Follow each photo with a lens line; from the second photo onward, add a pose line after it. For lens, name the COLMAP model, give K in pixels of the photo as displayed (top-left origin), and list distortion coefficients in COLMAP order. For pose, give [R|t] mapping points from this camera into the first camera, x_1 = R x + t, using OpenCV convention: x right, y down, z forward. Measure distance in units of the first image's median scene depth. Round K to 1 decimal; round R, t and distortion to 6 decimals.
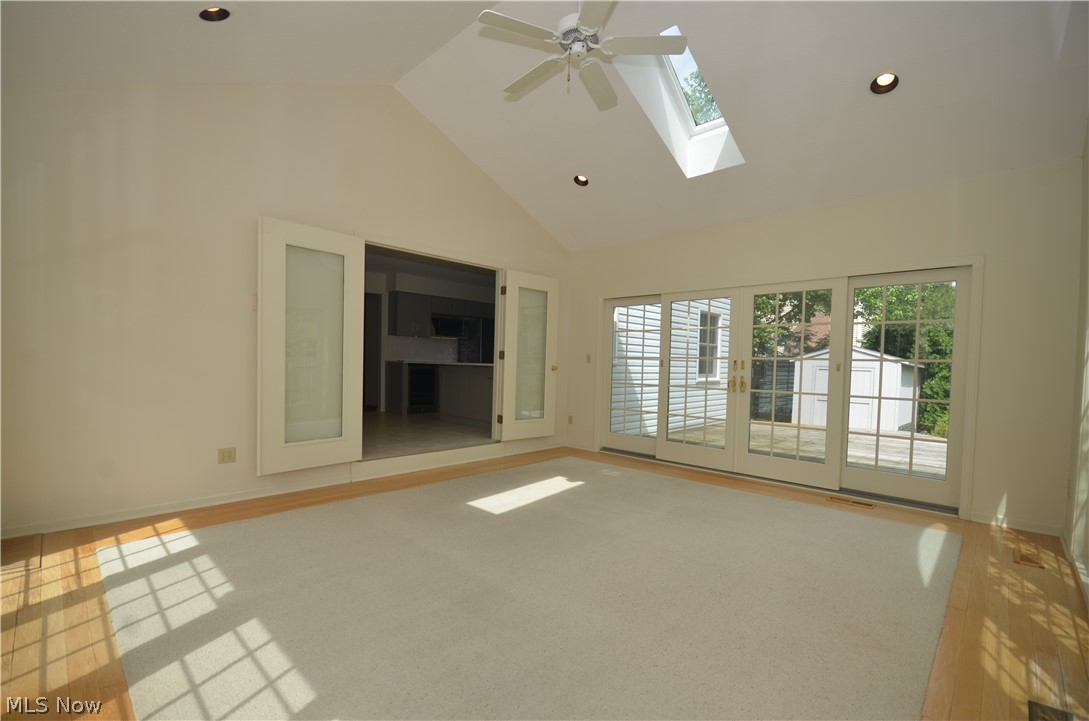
lens RADIAL K [[477.1, 0, 541.7], [0, 477.1, 376.1], [0, 0, 1]] dist [-0.002853, -0.000228]
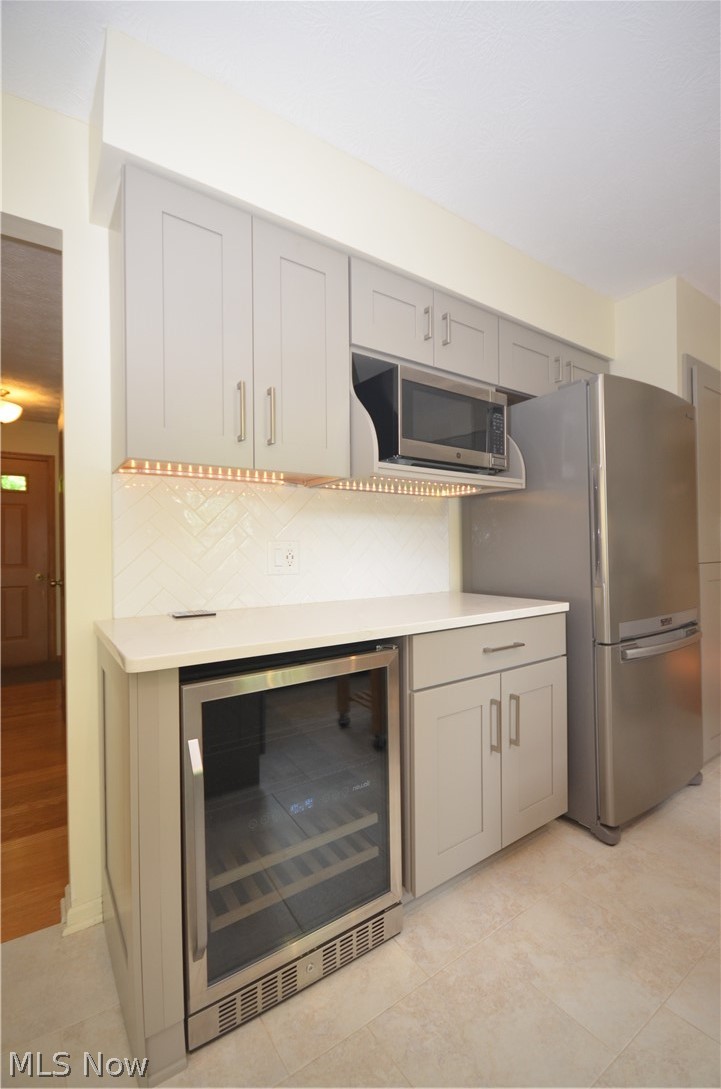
lens RADIAL K [[475.4, 0, 378.4], [0, 475.4, 547.9], [0, 0, 1]] dist [-0.002395, -0.000273]
pose [[0.983579, -0.035472, -0.176958, -0.199673], [0.029685, 0.998938, -0.035244, -0.050067], [0.178020, 0.029412, 0.983587, 0.859633]]
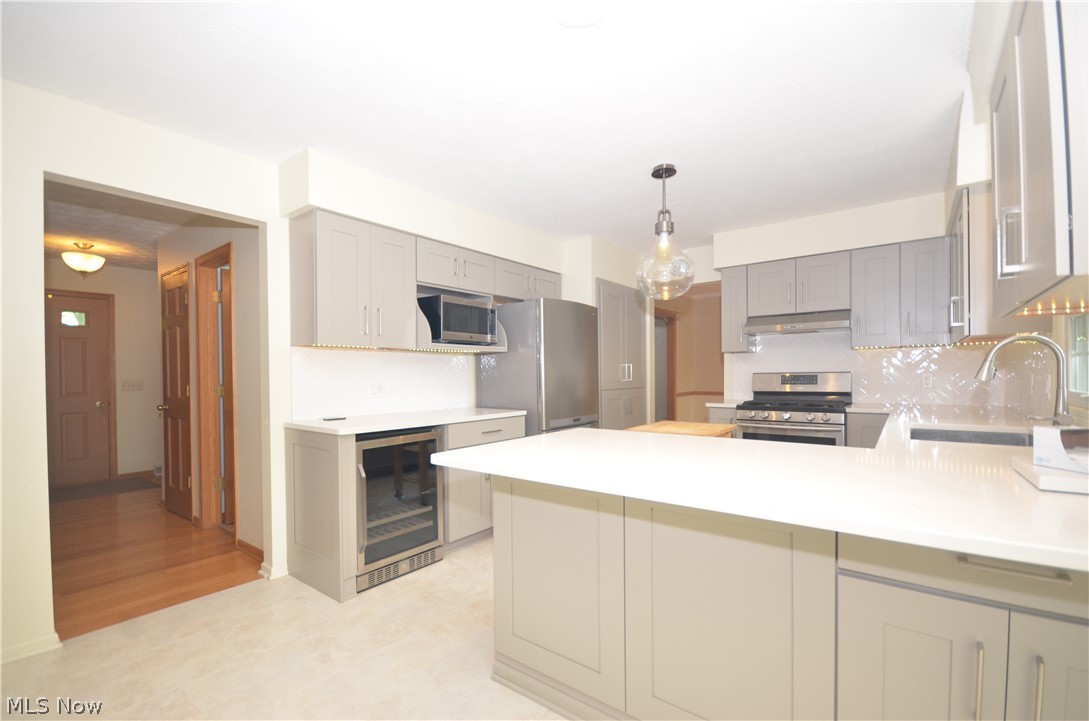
lens RADIAL K [[477.1, 0, 541.7], [0, 477.1, 376.1], [0, 0, 1]] dist [-0.002853, -0.000228]
pose [[0.993811, -0.032206, 0.106309, -0.185183], [0.034597, 0.999187, -0.020717, -0.052178], [-0.105555, 0.024267, 0.994117, 0.655148]]
